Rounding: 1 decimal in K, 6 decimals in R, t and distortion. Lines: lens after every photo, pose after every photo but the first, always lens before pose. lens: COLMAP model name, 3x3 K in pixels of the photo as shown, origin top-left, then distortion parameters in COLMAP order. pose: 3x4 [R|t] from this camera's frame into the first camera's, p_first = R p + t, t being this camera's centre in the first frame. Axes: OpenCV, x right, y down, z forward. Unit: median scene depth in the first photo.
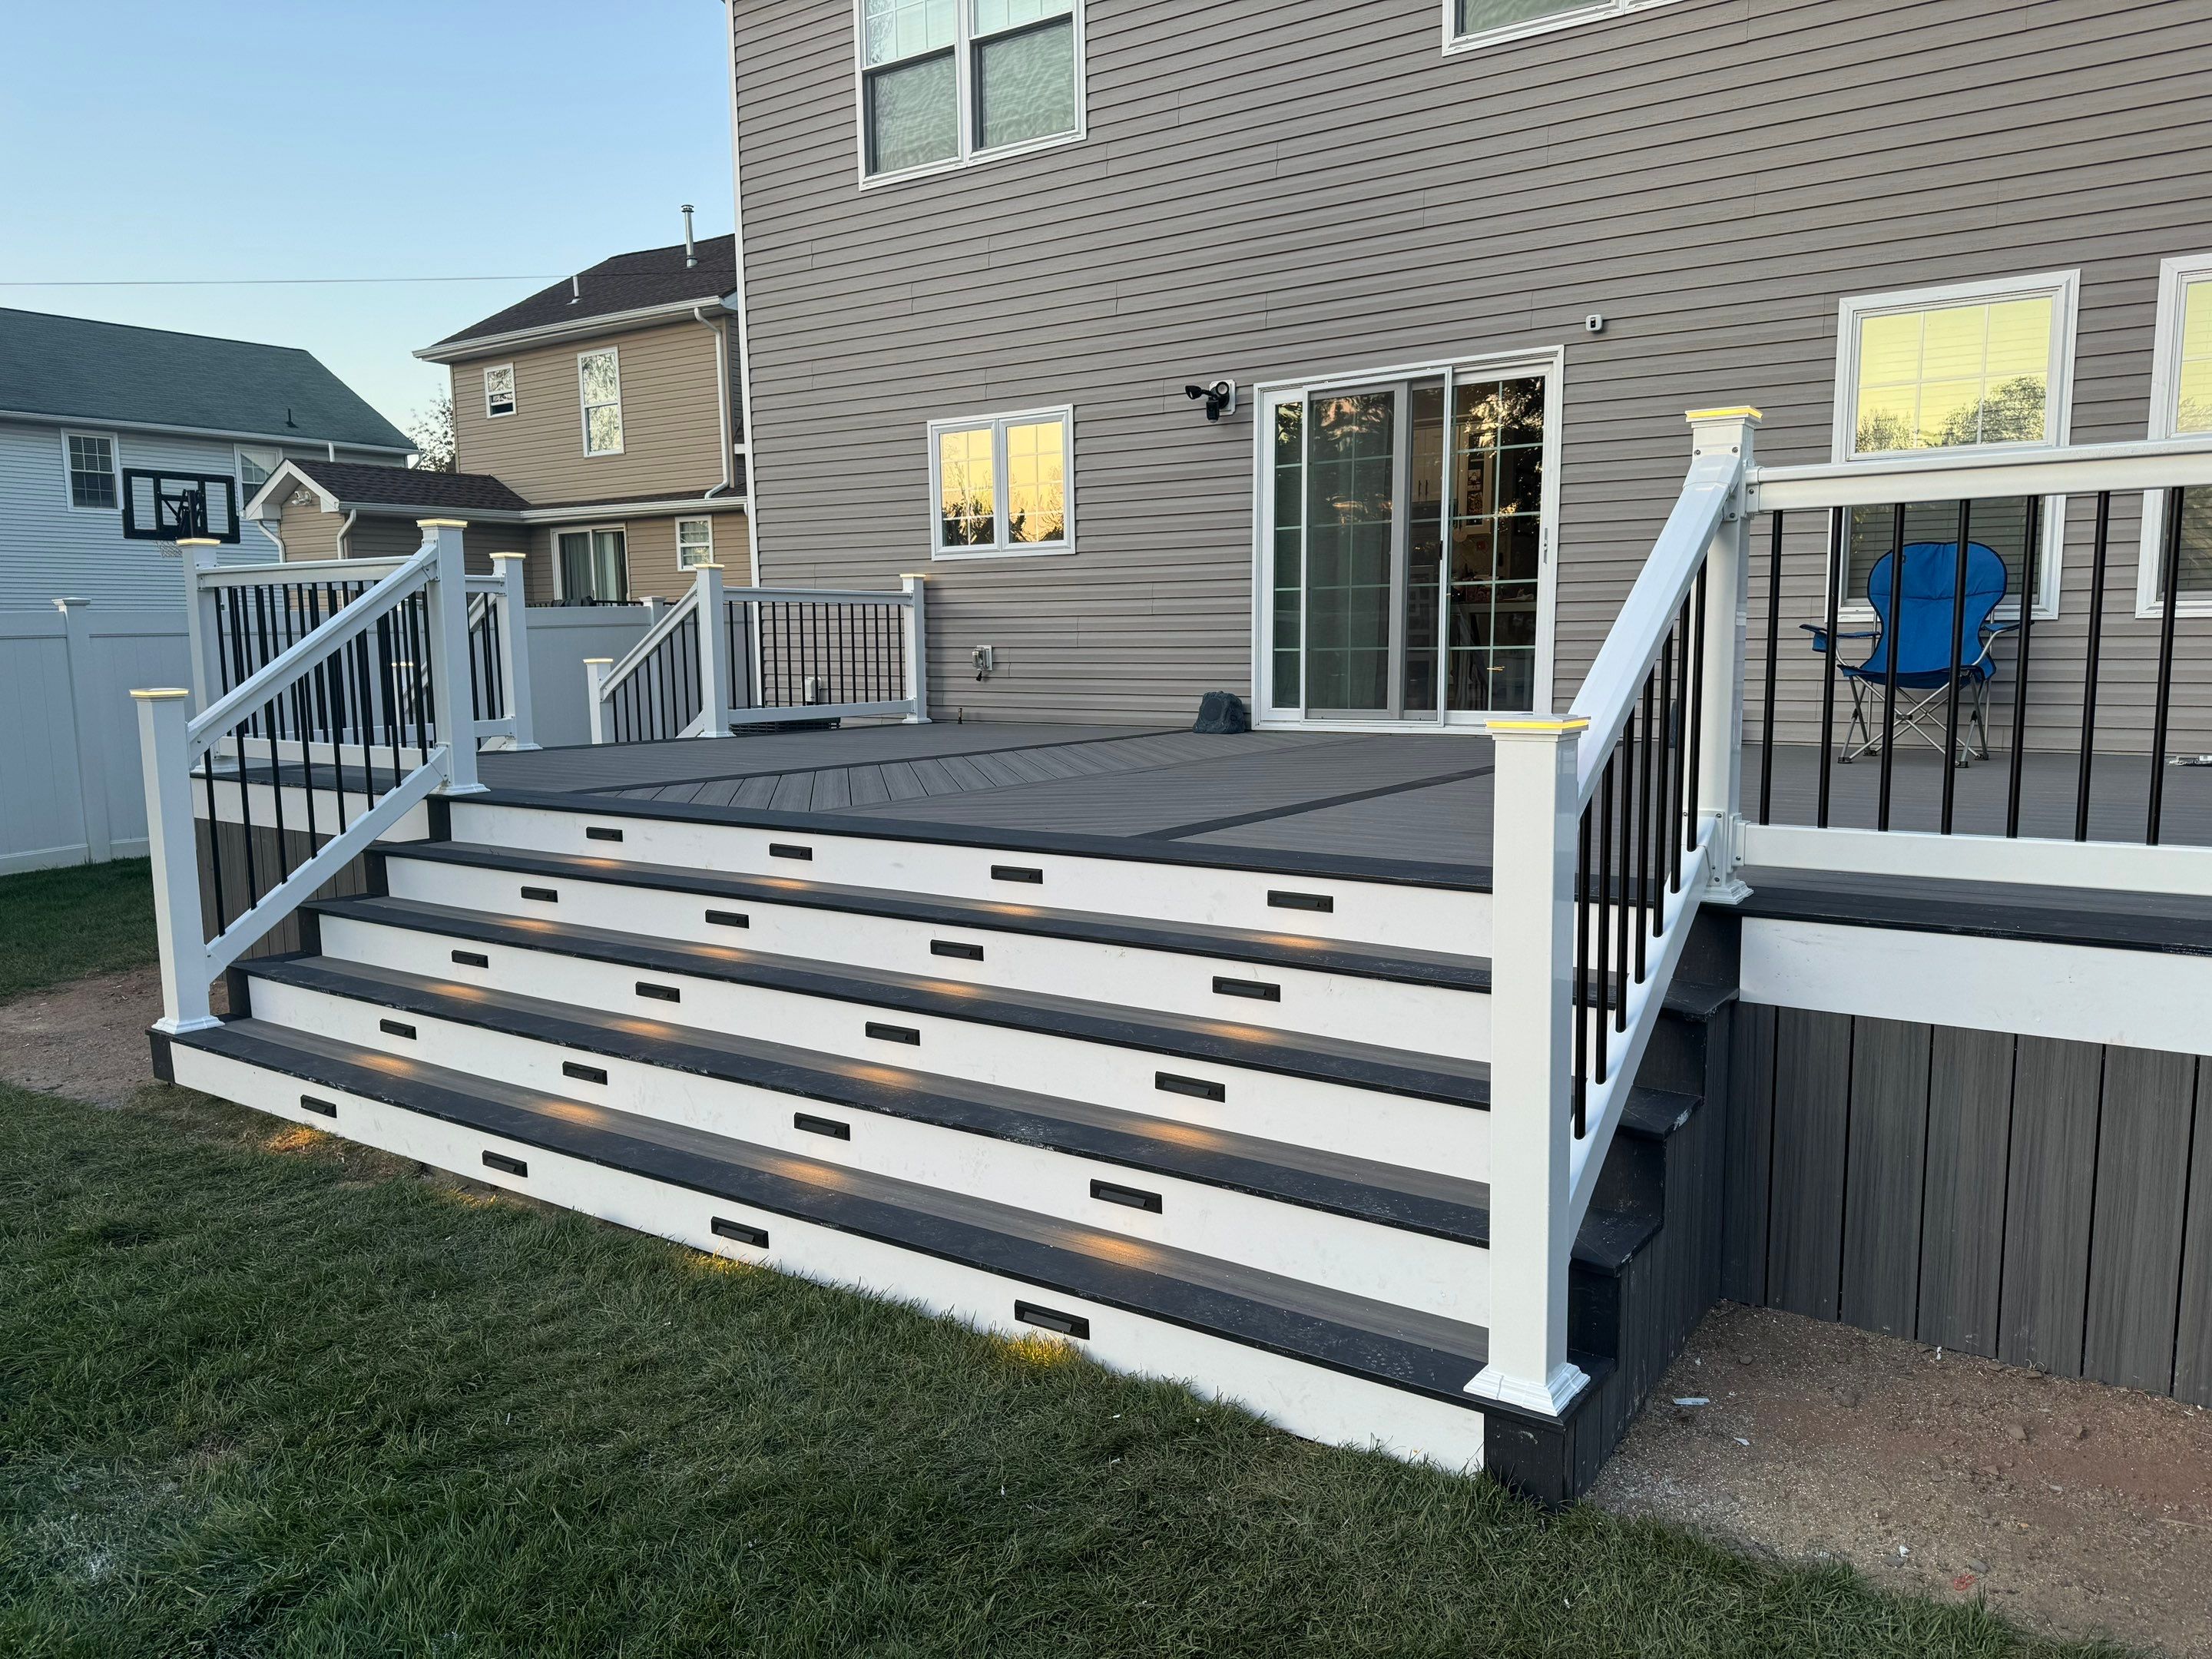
lens RADIAL K [[1561.7, 0, 1134.4], [0, 1561.7, 843.6], [0, 0, 1]] dist [0.071163, -0.095784]
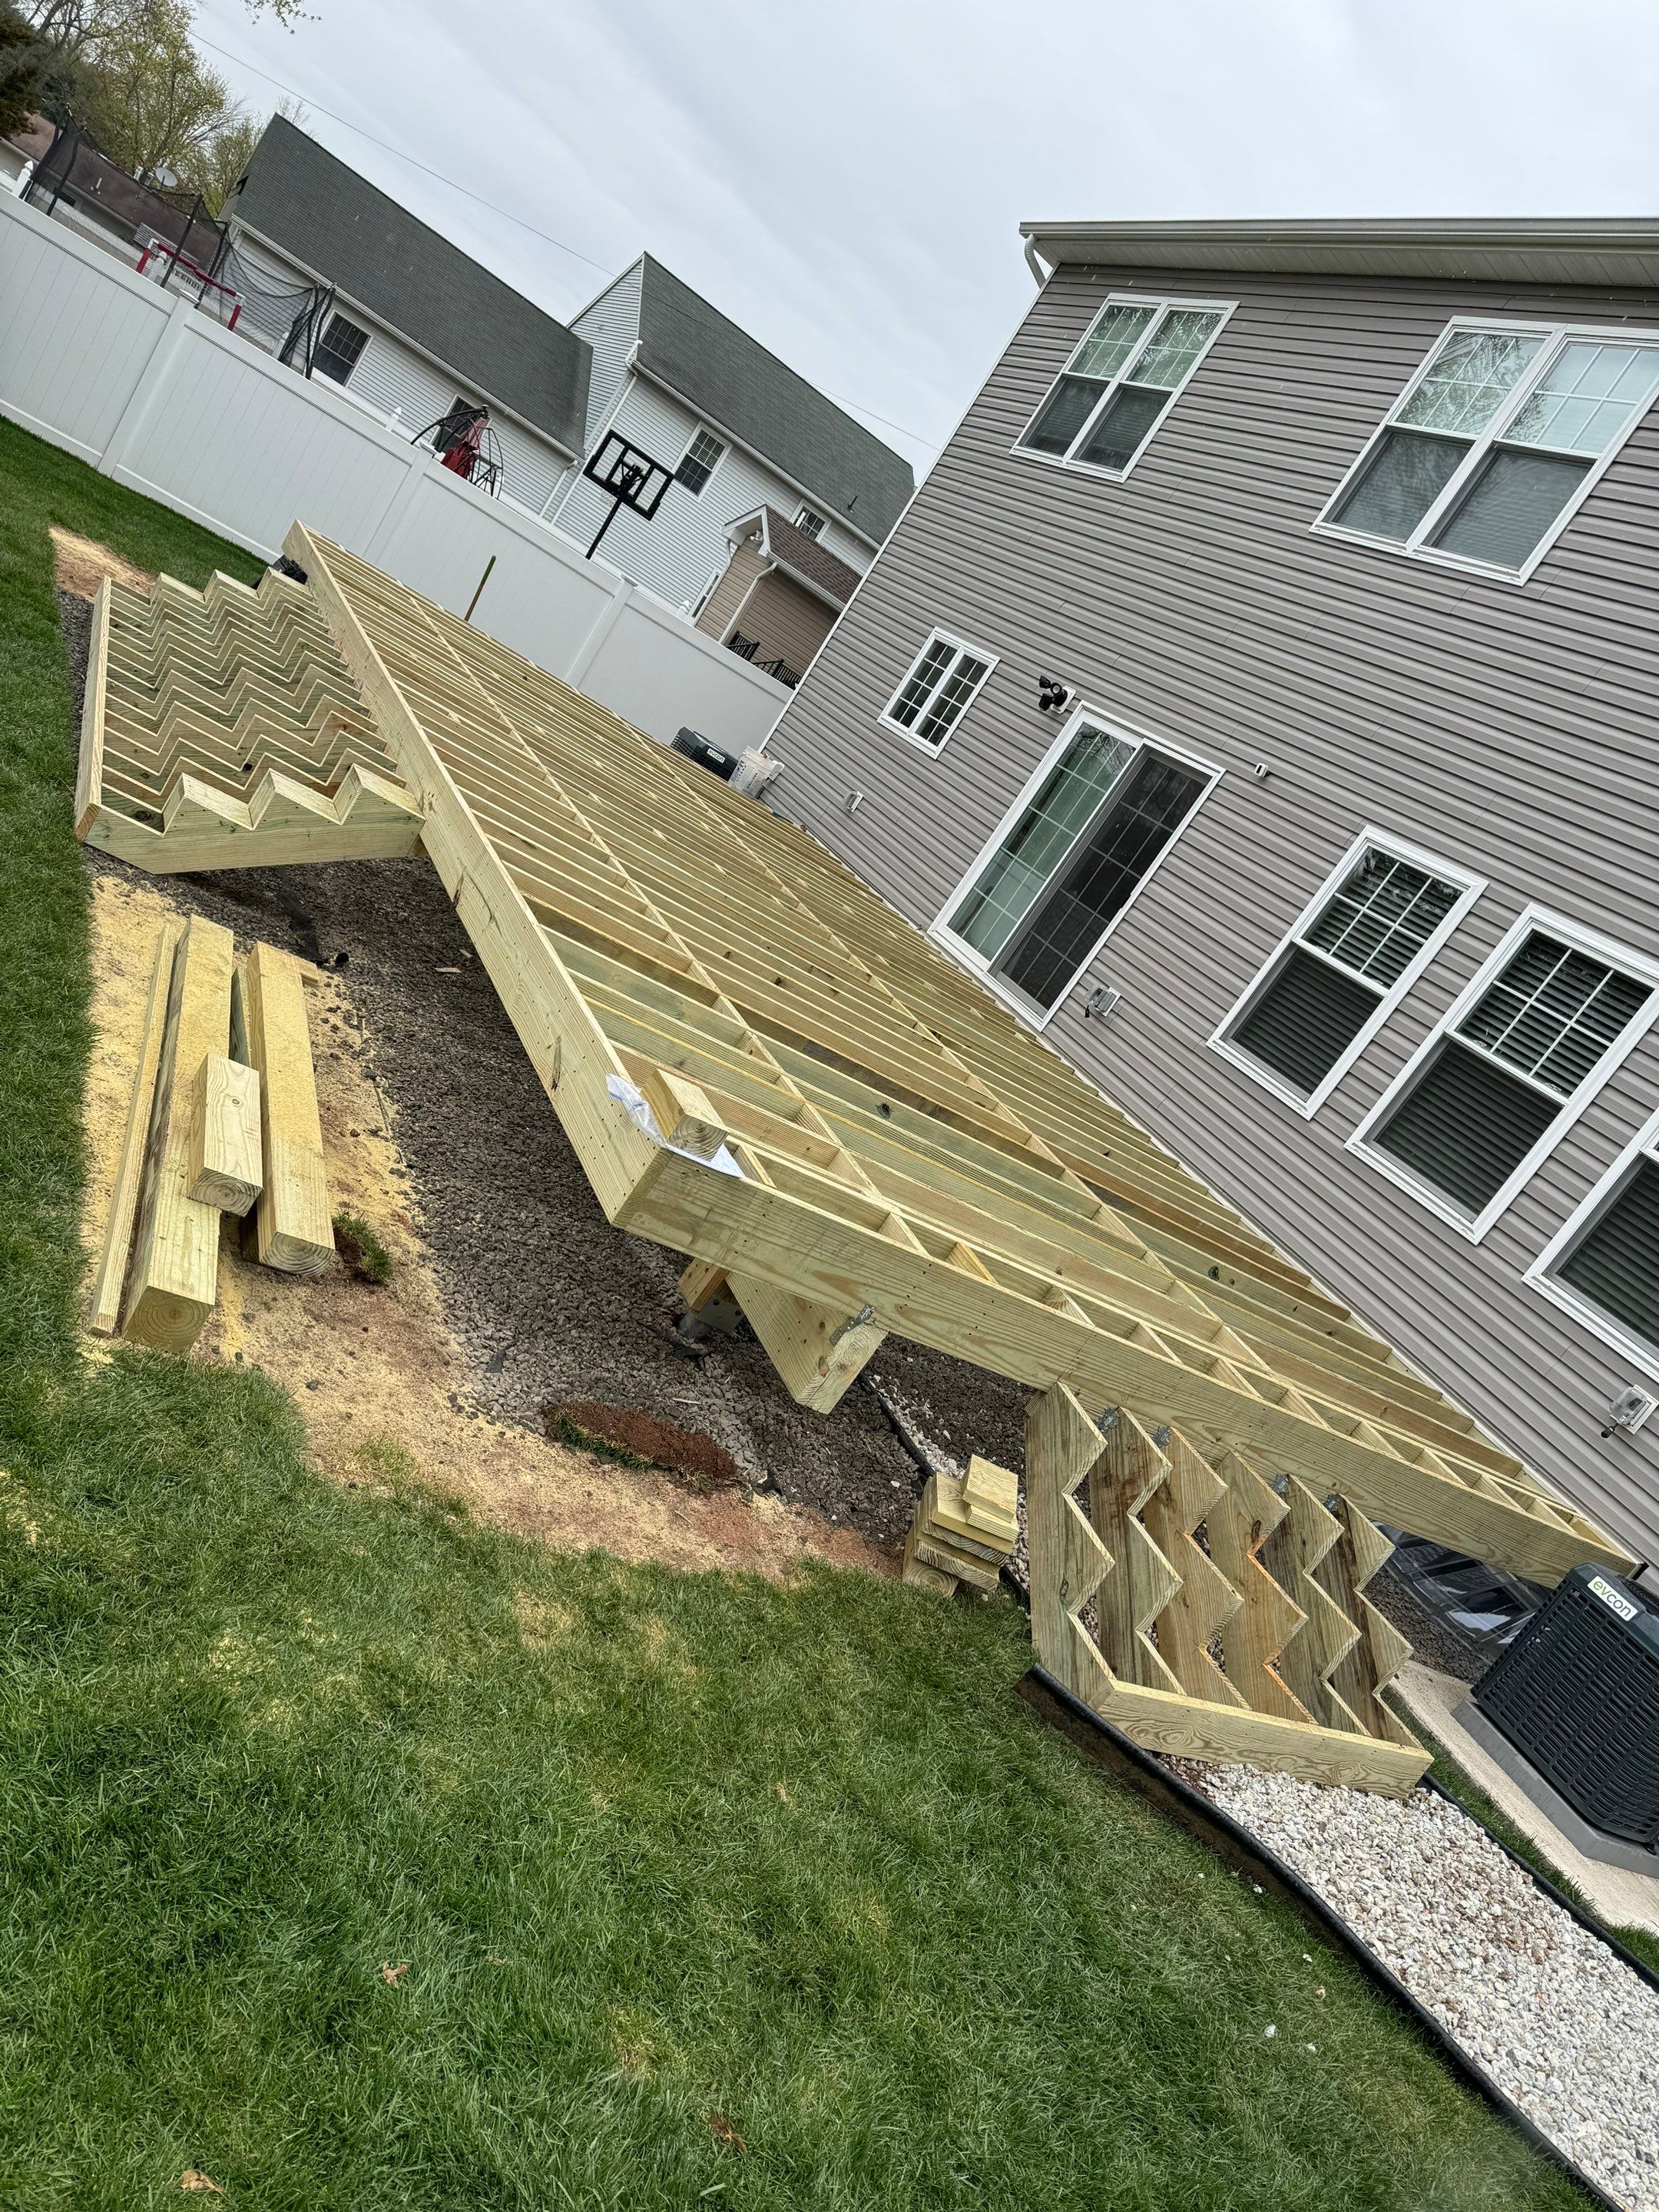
lens RADIAL K [[1561.7, 0, 858.7], [0, 1561.7, 1111.5], [0, 0, 1]] dist [0.071163, -0.095784]
pose [[0.728255, 0.588642, -0.350920, 0.538647], [-0.599997, 0.795087, 0.088541, -0.036148], [0.331131, 0.146071, 0.932210, -0.155250]]
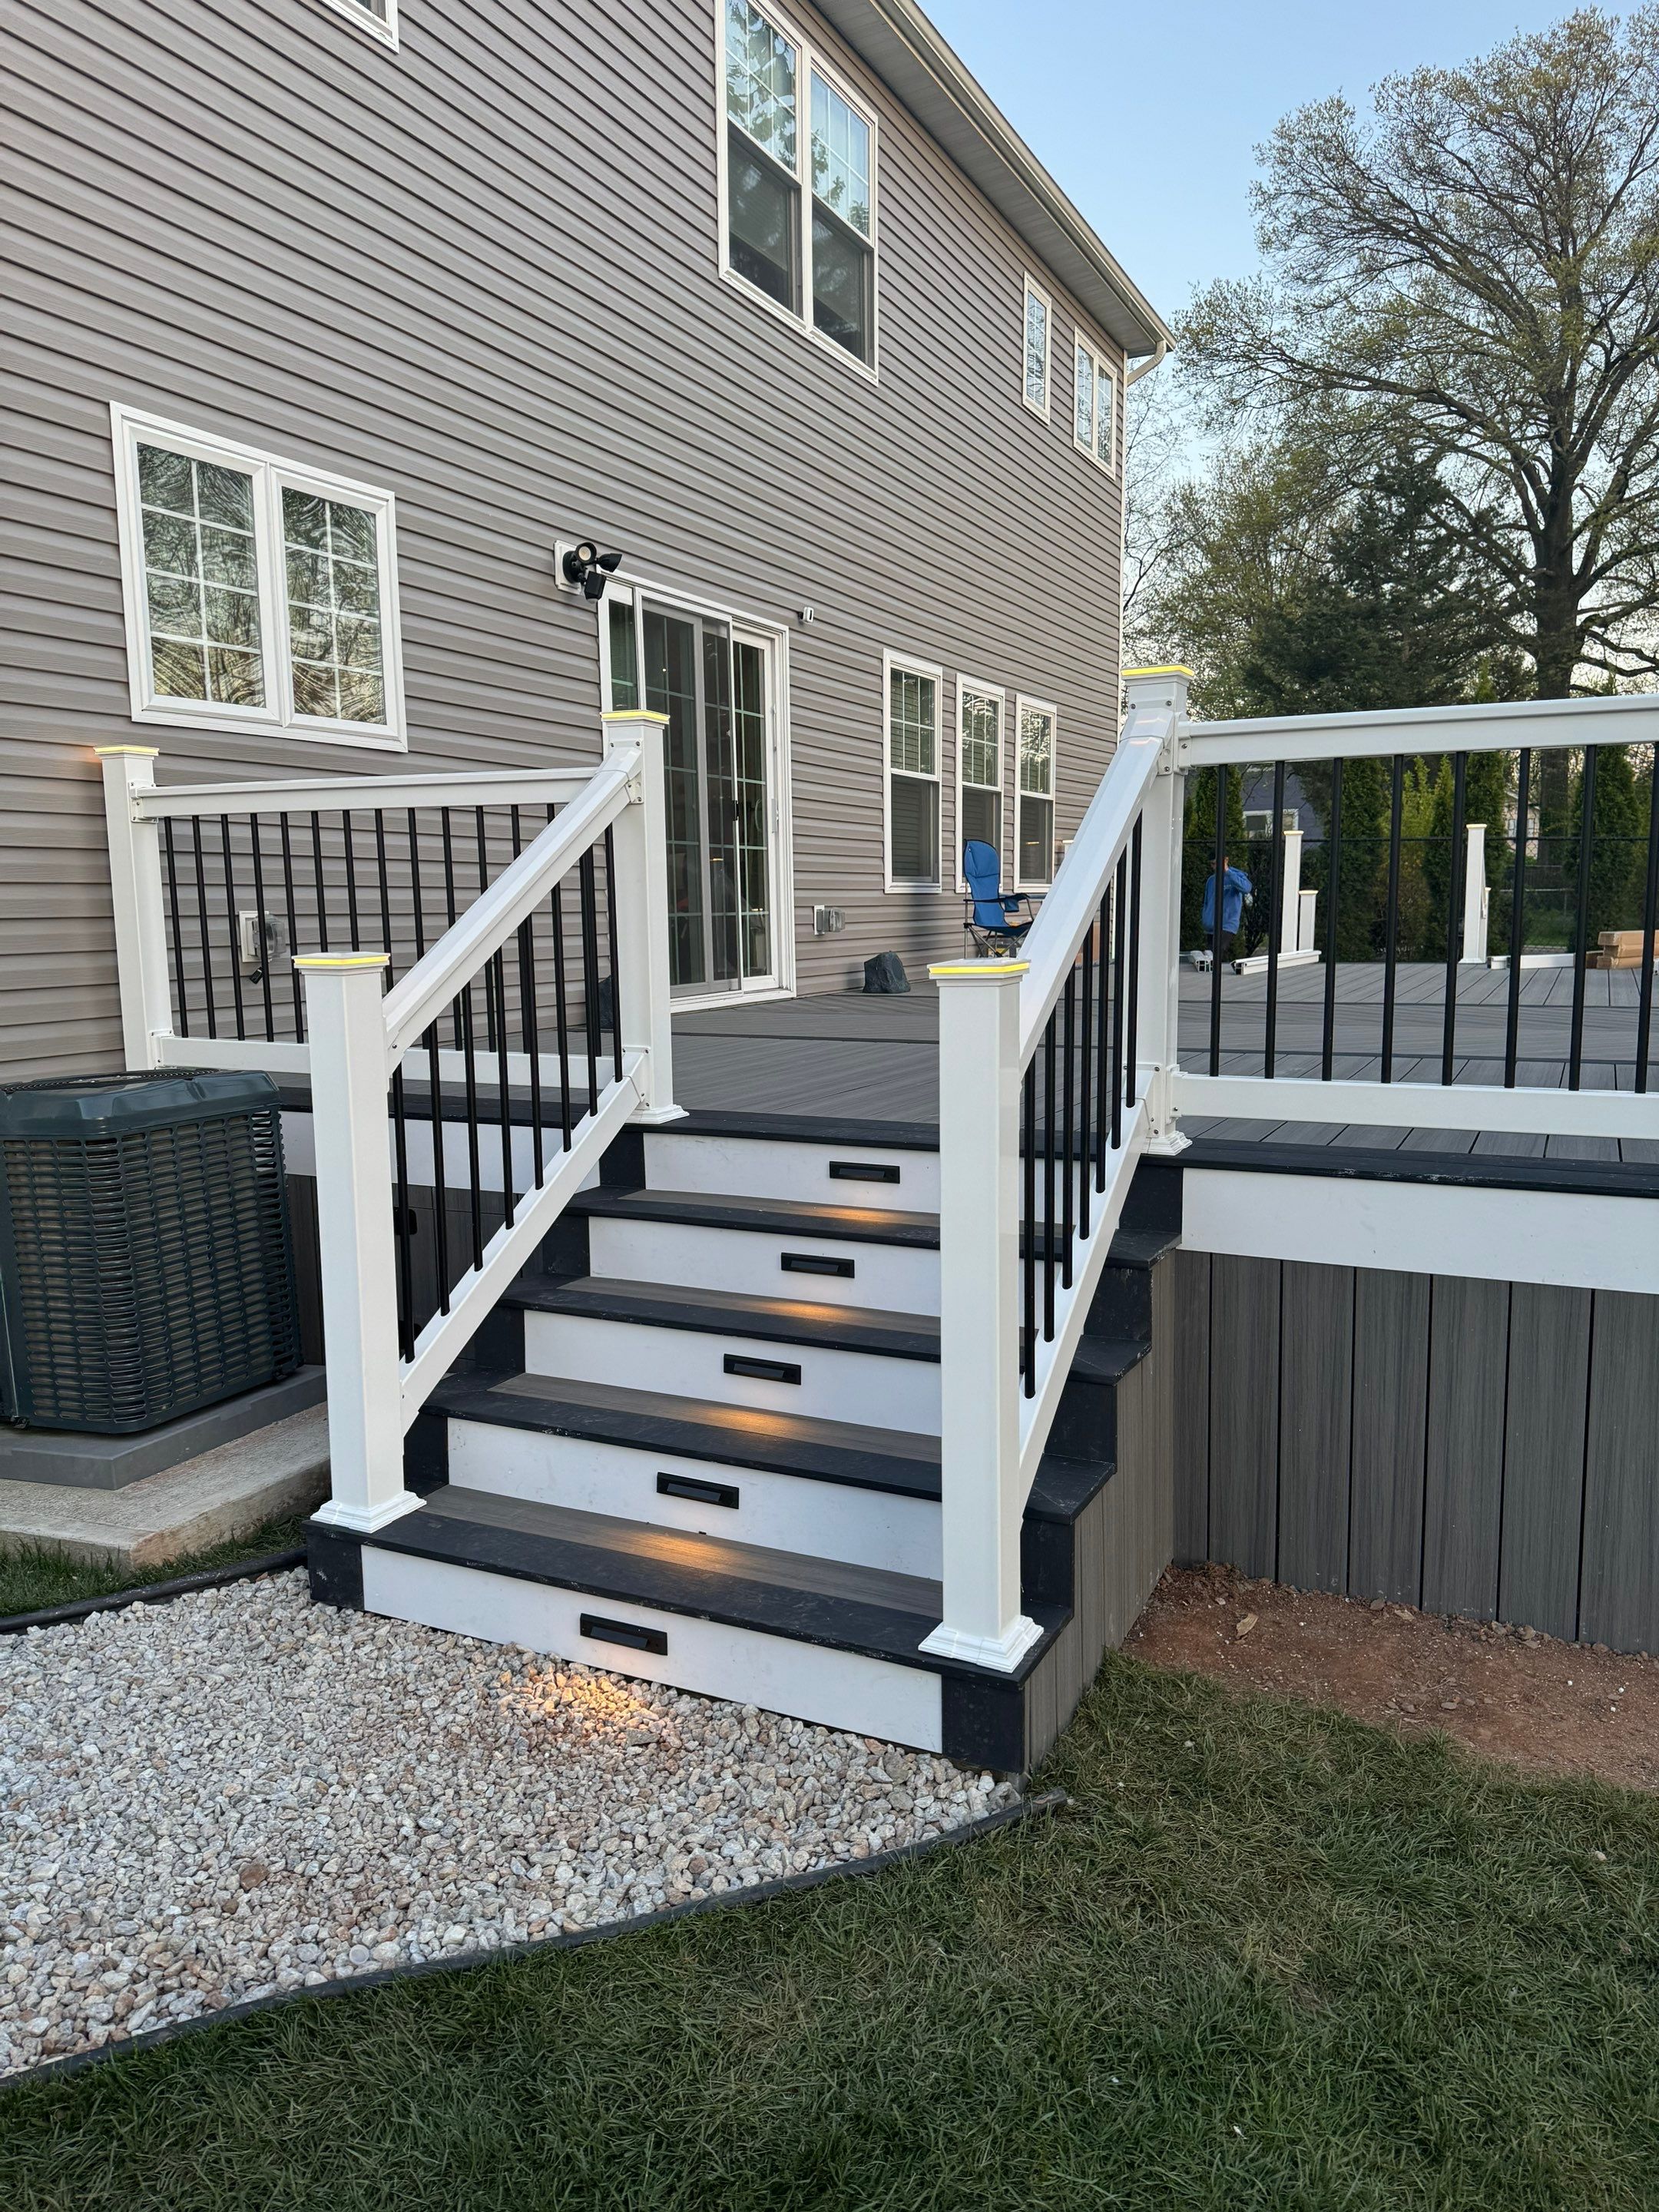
lens RADIAL K [[1577.4, 0, 824.8], [0, 1577.4, 1131.3], [0, 0, 1]] dist [0.004036, -0.010707]
pose [[-0.142813, -0.126787, 0.981595, -0.674286], [0.142961, 0.978718, 0.147215, -0.114386], [-0.979371, 0.161354, -0.121648, 0.967314]]
